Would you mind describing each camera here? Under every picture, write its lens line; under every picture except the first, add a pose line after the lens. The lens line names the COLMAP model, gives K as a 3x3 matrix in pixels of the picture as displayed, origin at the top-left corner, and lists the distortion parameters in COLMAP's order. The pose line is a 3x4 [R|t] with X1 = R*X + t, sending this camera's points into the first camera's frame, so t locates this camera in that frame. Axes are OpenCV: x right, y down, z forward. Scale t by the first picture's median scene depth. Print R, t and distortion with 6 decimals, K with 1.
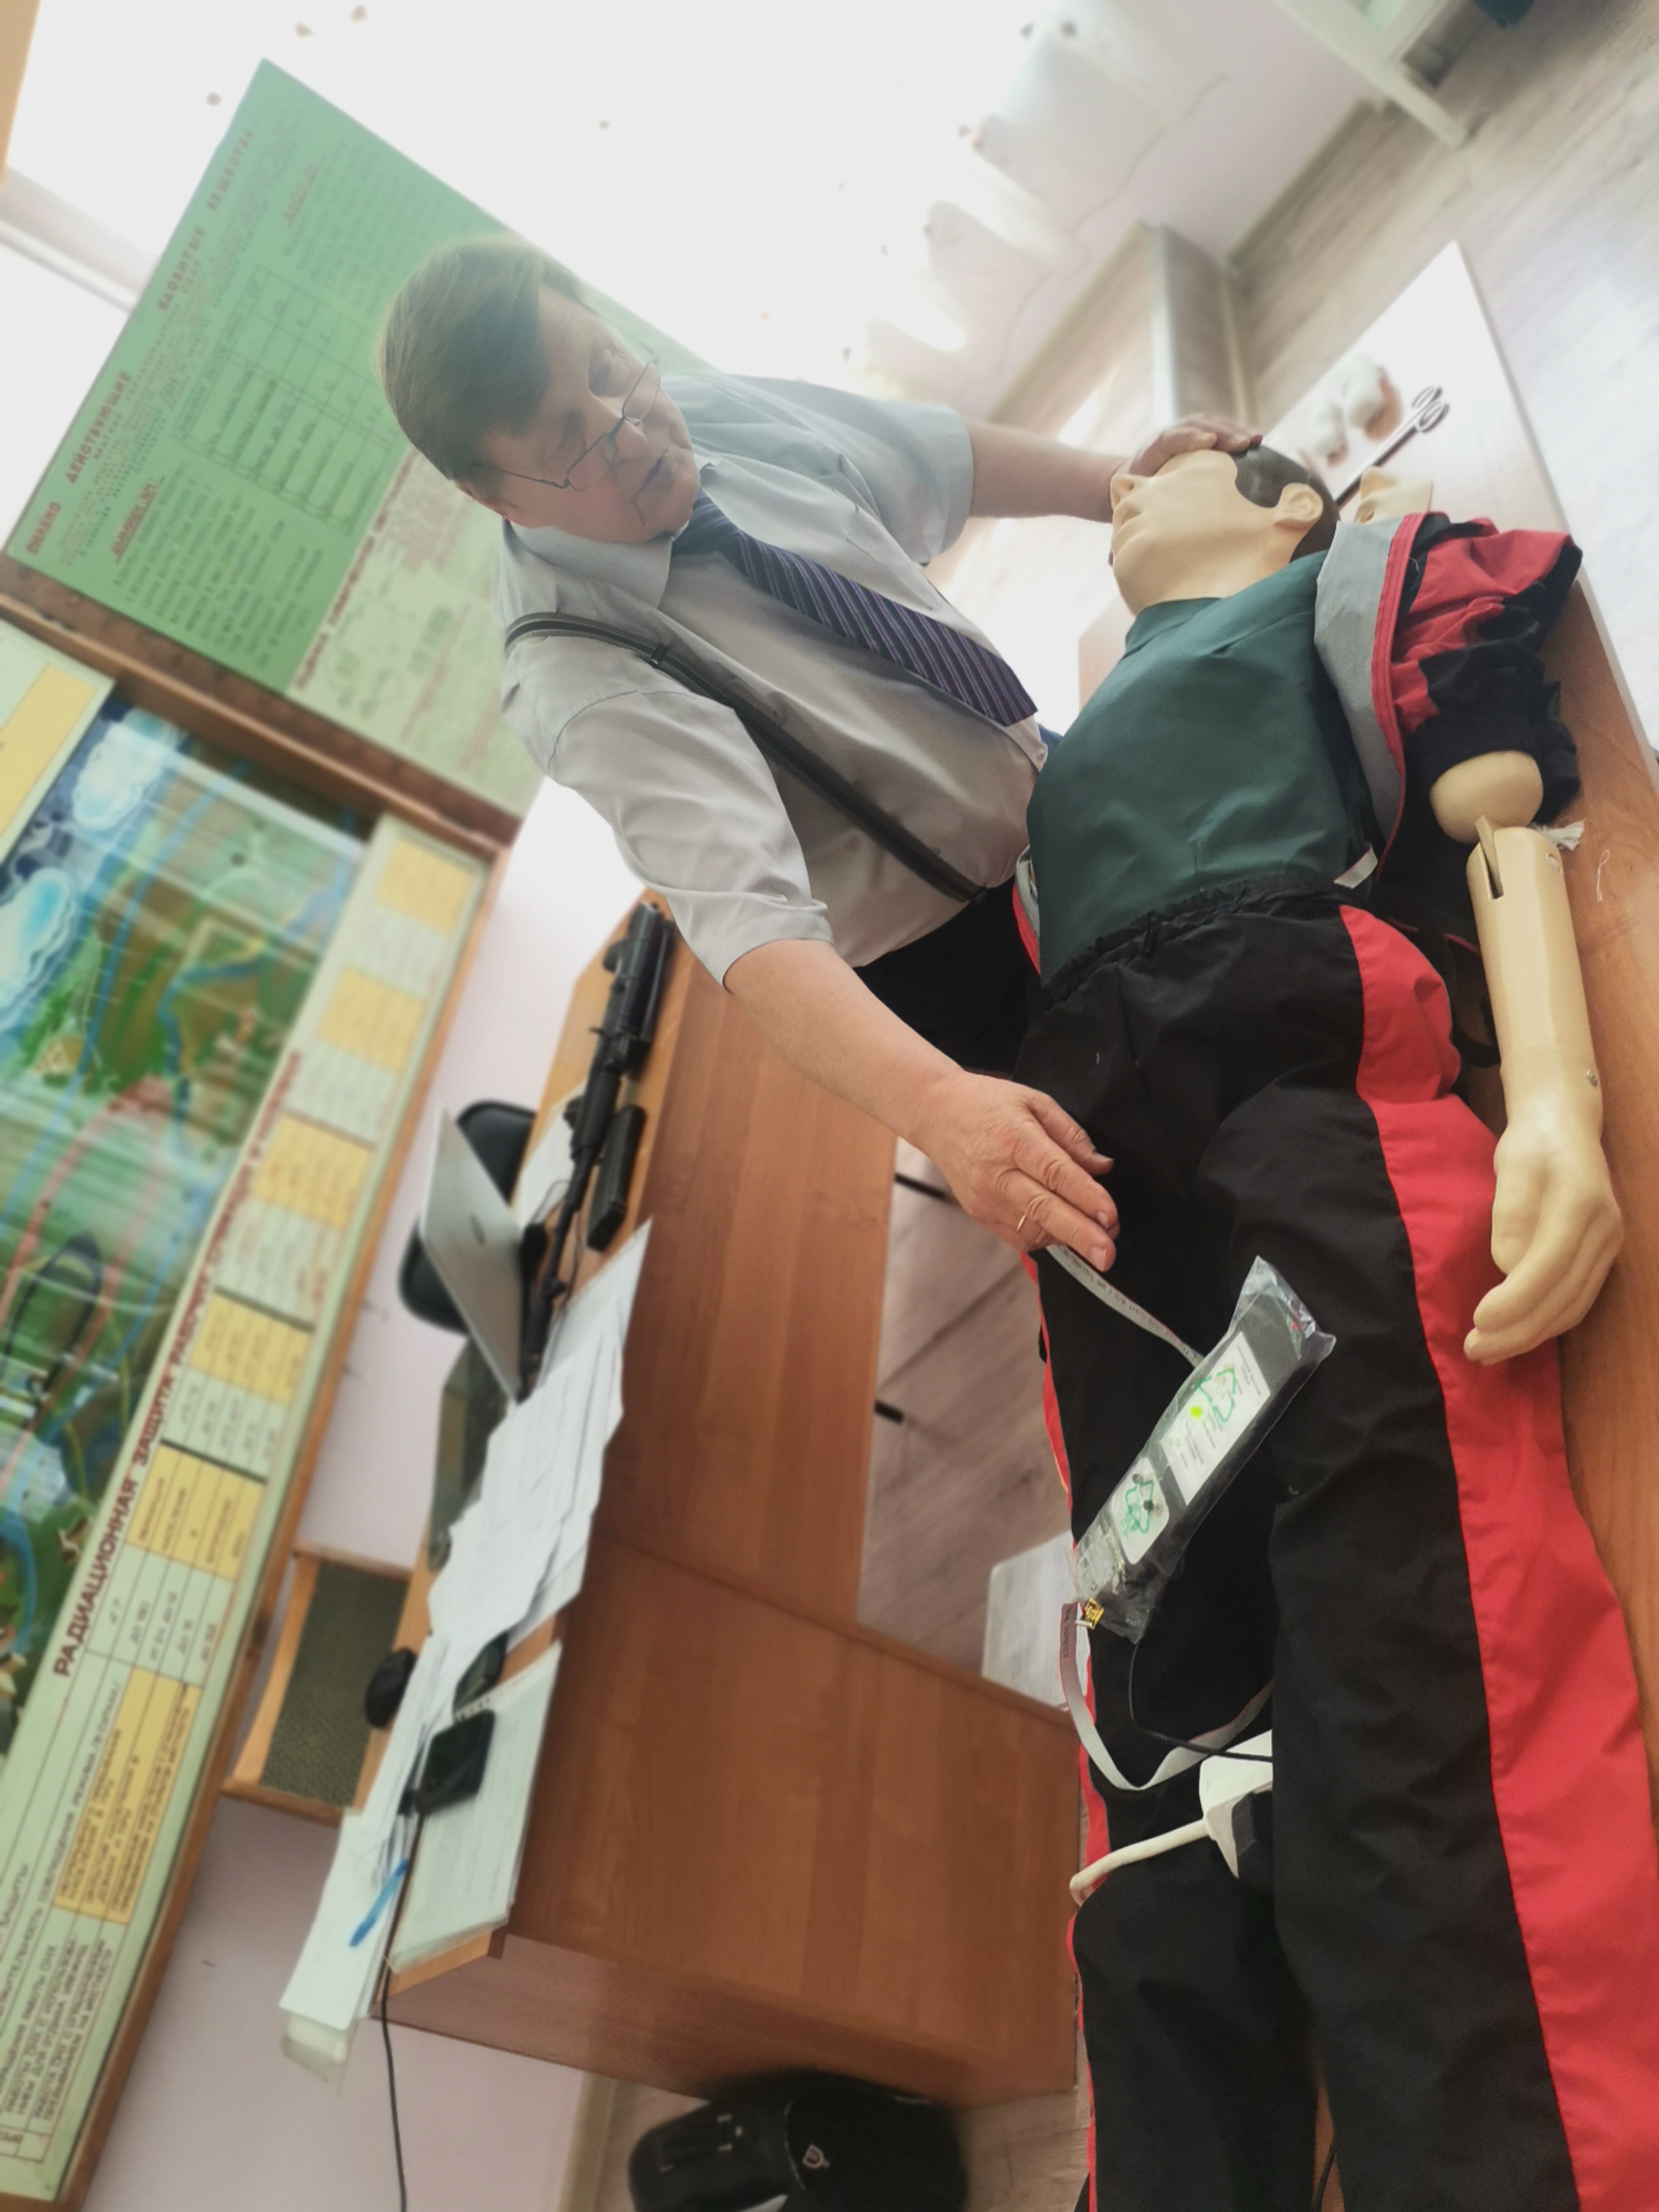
lens RADIAL K [[1657.1, 0, 874.9], [0, 1657.1, 990.9], [0, 0, 1]] dist [-0.020968, 0.034122]
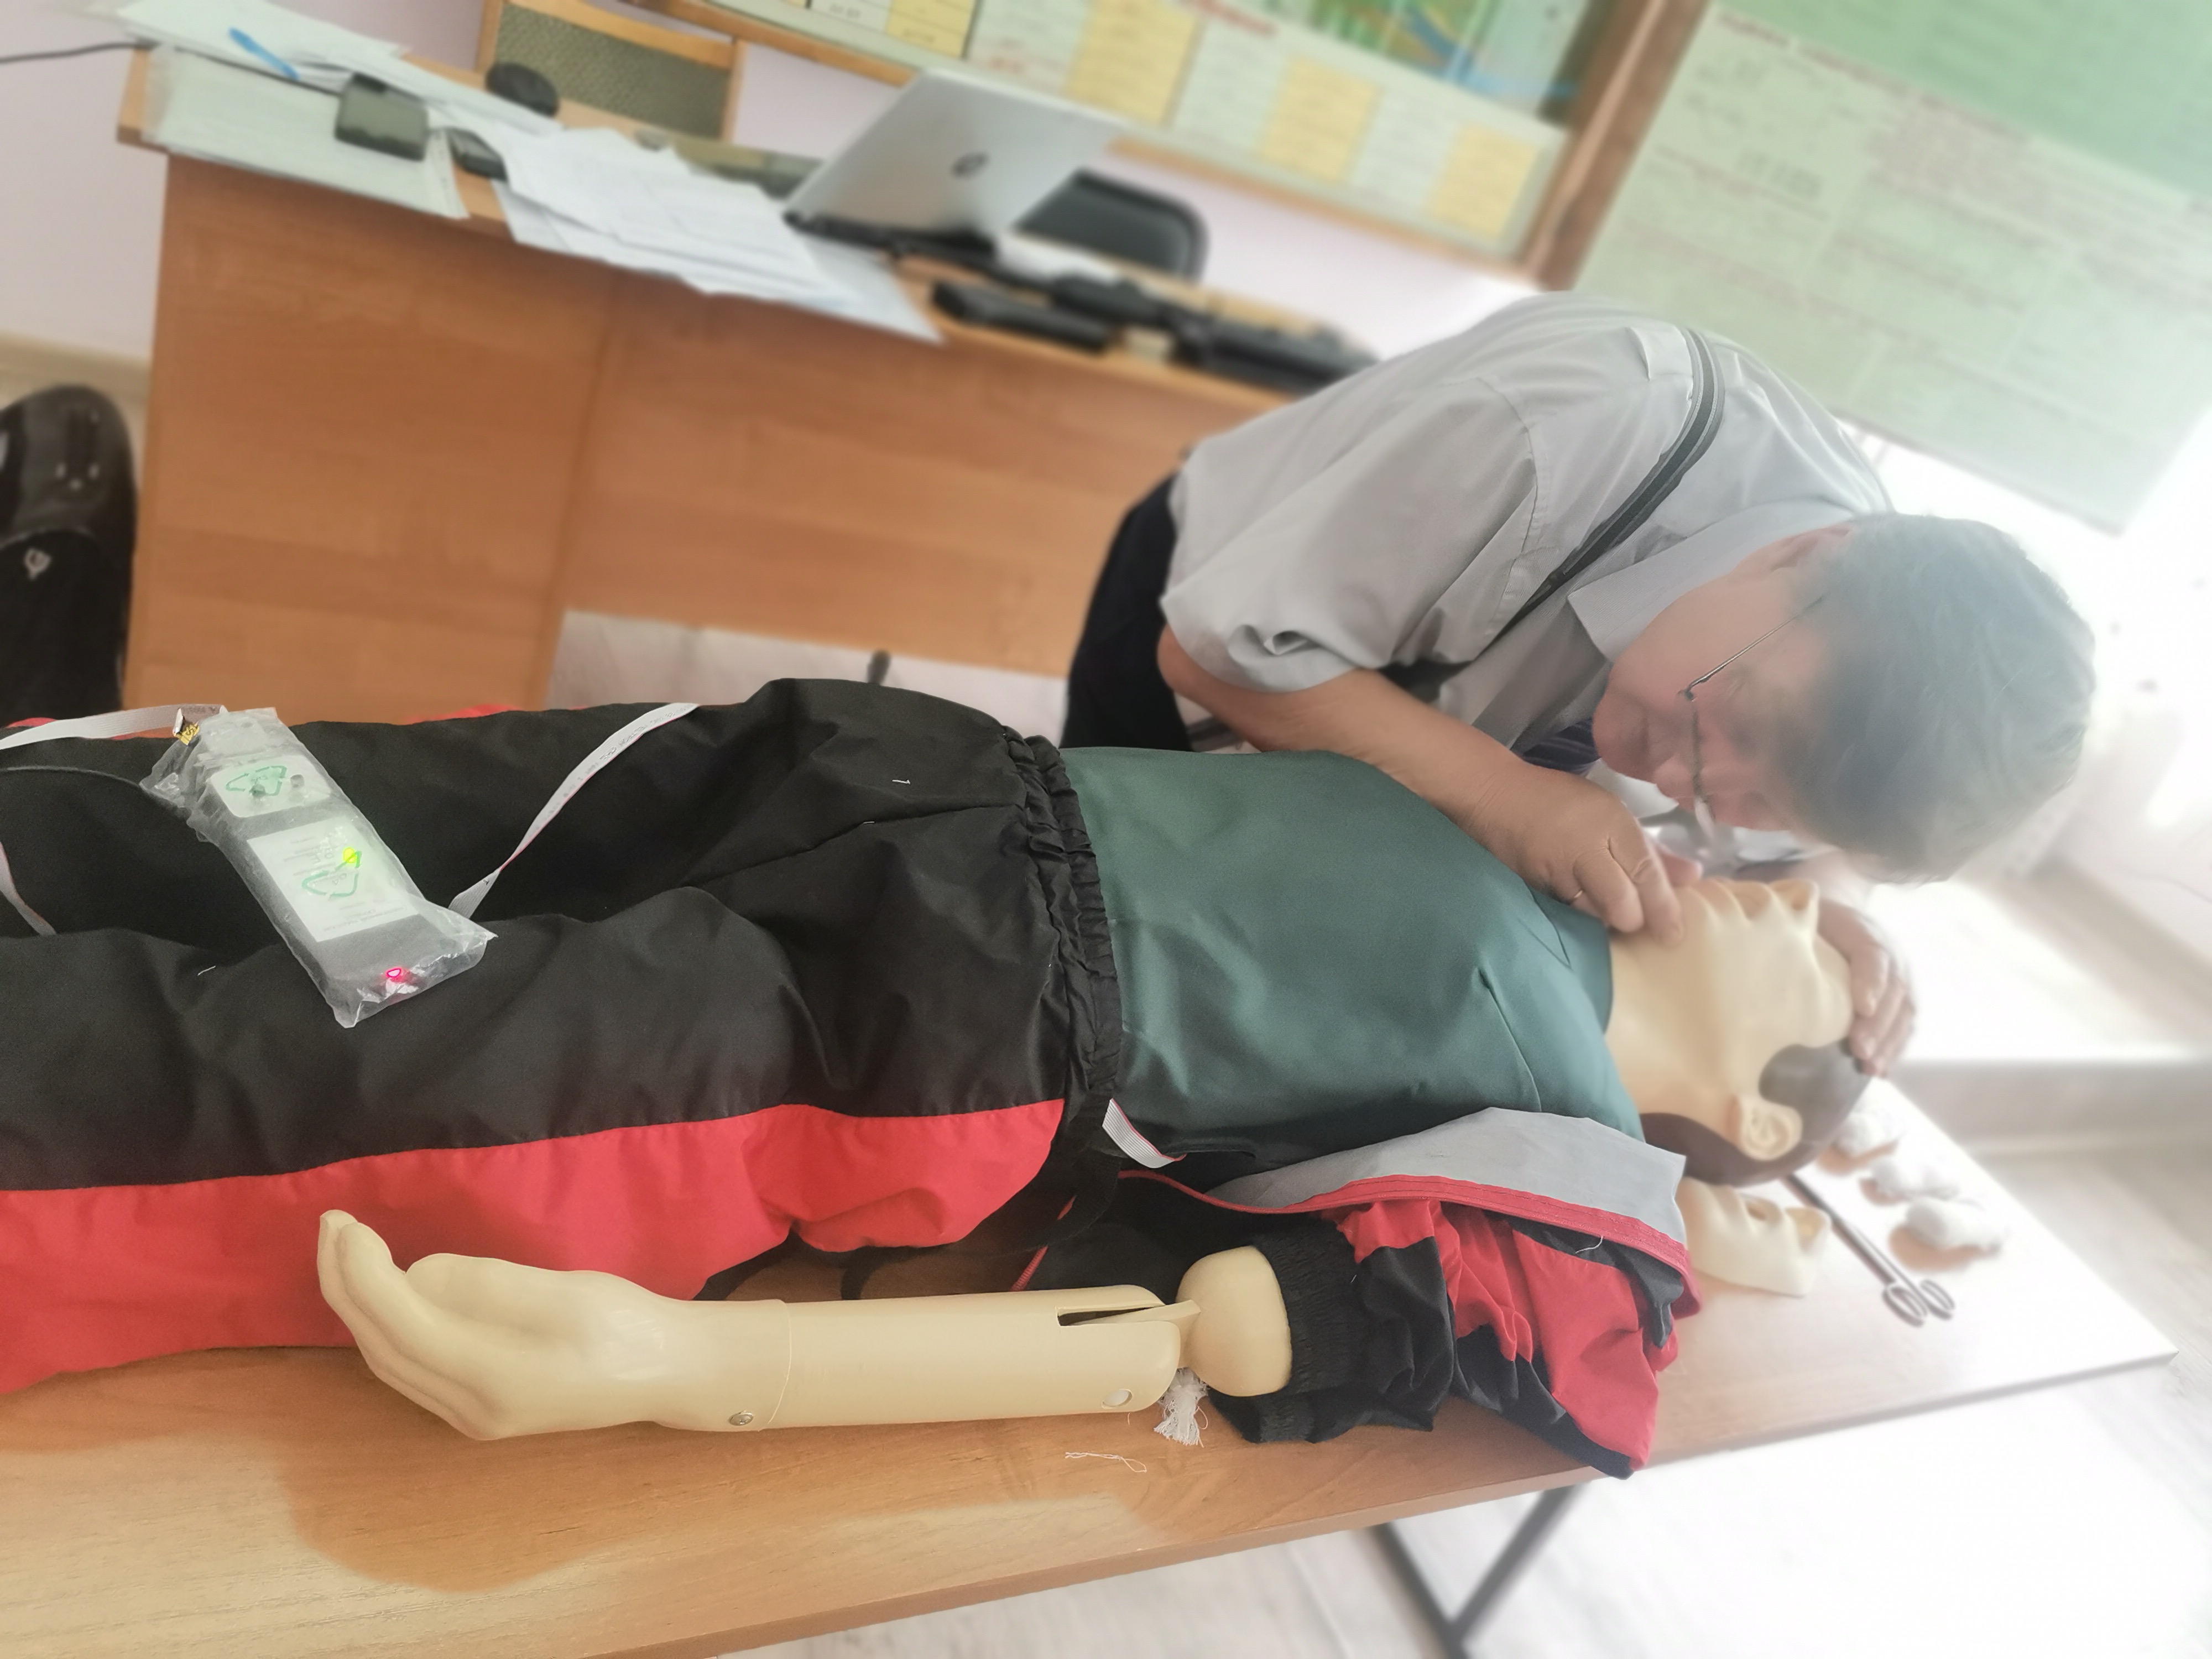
lens RADIAL K [[1657.1, 0, 1106.0], [0, 1657.1, 829.5], [0, 0, 1]] dist [-0.020968, 0.034122]
pose [[-0.005060, 0.998650, 0.051702, 0.117857], [-0.978591, -0.015583, 0.205226, -0.204764], [0.205754, -0.049557, 0.977348, 0.286022]]
